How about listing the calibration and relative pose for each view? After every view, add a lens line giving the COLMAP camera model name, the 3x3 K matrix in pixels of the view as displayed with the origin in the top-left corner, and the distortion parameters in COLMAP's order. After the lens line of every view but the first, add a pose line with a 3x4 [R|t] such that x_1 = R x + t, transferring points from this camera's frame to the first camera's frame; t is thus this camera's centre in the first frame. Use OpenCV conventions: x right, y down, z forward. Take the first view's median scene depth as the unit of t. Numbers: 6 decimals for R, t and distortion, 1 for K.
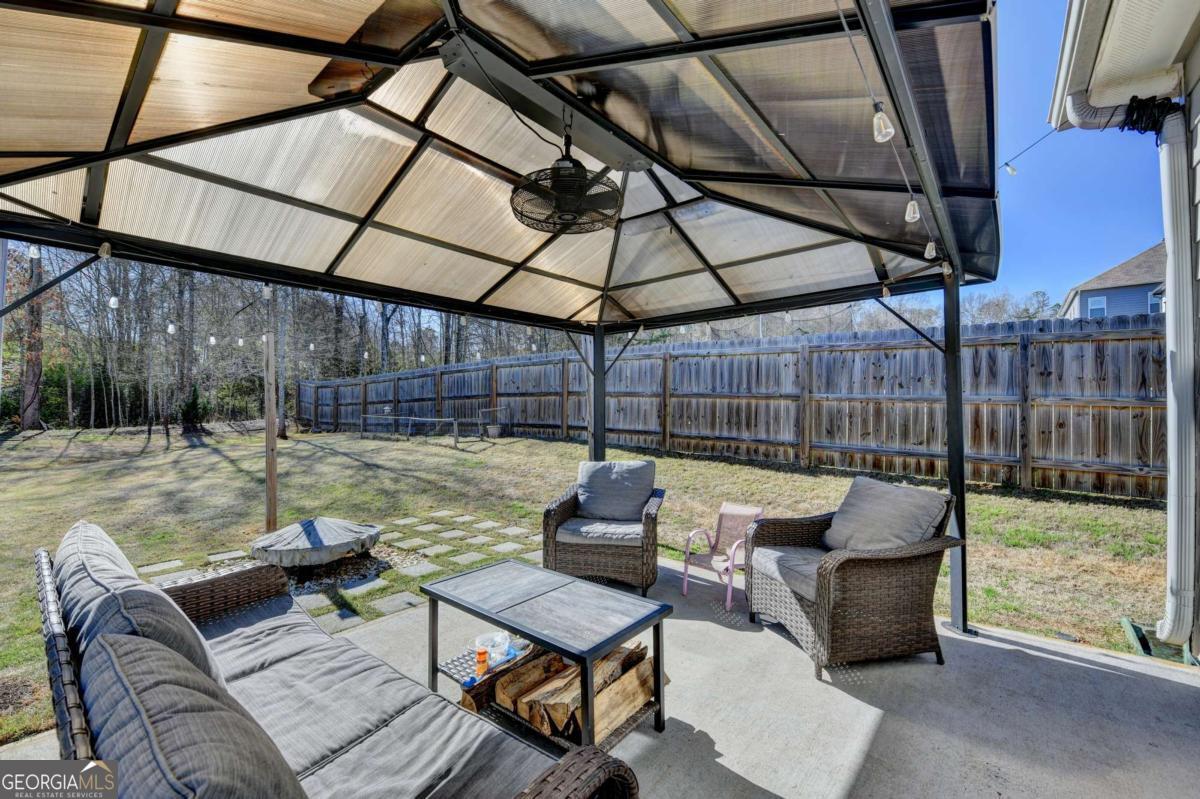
lens RADIAL K [[519.9, 0, 599.8], [0, 519.9, 415.4], [0, 0, 1]] dist [-0.010675, -0.012829]
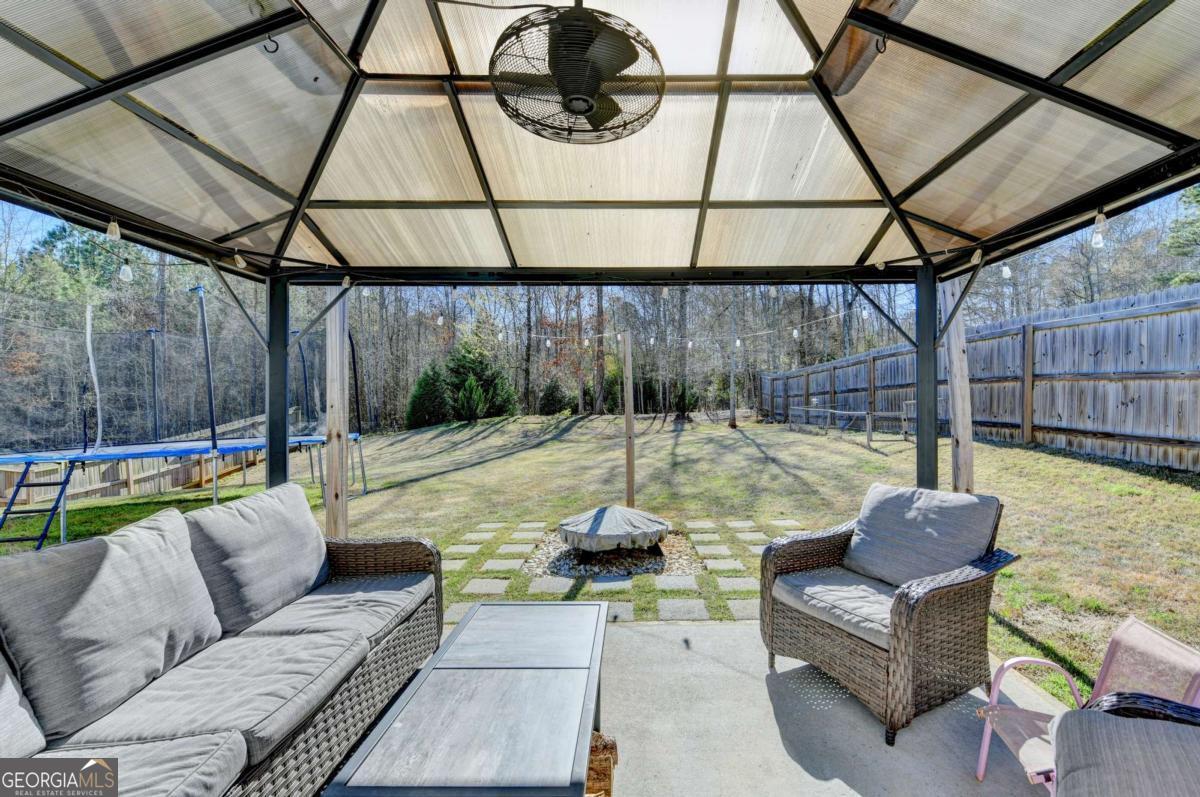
lens RADIAL K [[519.9, 0, 599.8], [0, 519.9, 414.4], [0, 0, 1]] dist [-0.010675, -0.012829]
pose [[0.616024, 0.019998, -0.787473, 0.124601], [-0.008438, 0.999788, 0.018789, -0.002245], [0.787682, -0.004930, 0.616062, 0.165532]]
